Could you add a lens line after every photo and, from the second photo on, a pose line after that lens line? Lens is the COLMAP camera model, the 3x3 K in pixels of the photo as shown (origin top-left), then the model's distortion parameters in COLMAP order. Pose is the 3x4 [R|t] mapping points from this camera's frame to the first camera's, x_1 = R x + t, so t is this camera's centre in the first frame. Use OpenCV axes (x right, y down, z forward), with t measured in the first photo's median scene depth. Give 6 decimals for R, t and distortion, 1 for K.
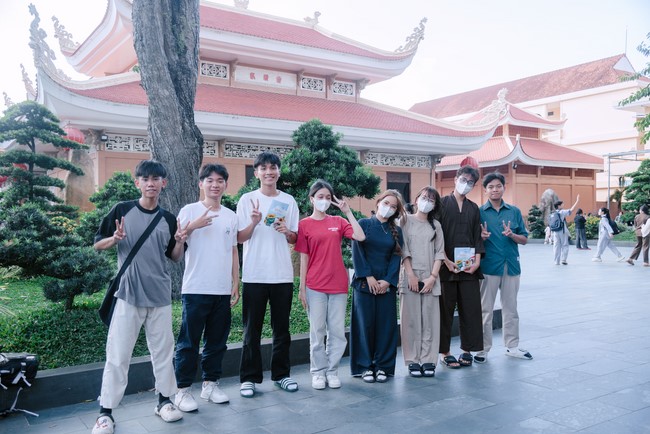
lens RADIAL K [[592.8, 0, 325.0], [0, 592.8, 217.0], [0, 0, 1]] dist [-0.004528, -0.000314]
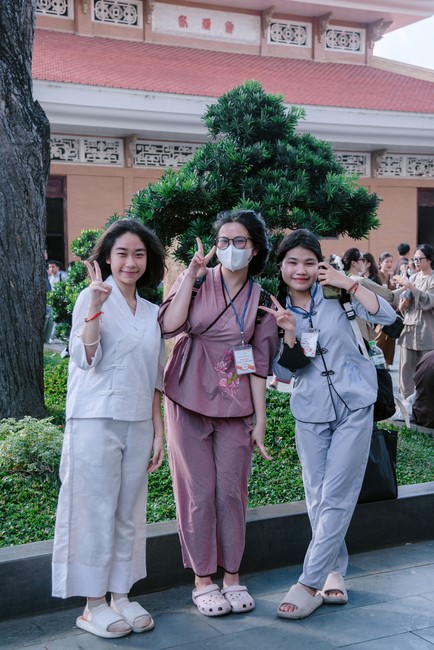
lens RADIAL K [[977.2, 0, 217.0], [0, 977.2, 325.0], [0, 0, 1]] dist [0.222739, 0.000369]
pose [[0.994912, 0.001546, -0.100740, 0.040628], [0.004371, 0.998279, 0.058487, -0.005930], [0.100657, -0.058630, 0.993192, 0.136353]]
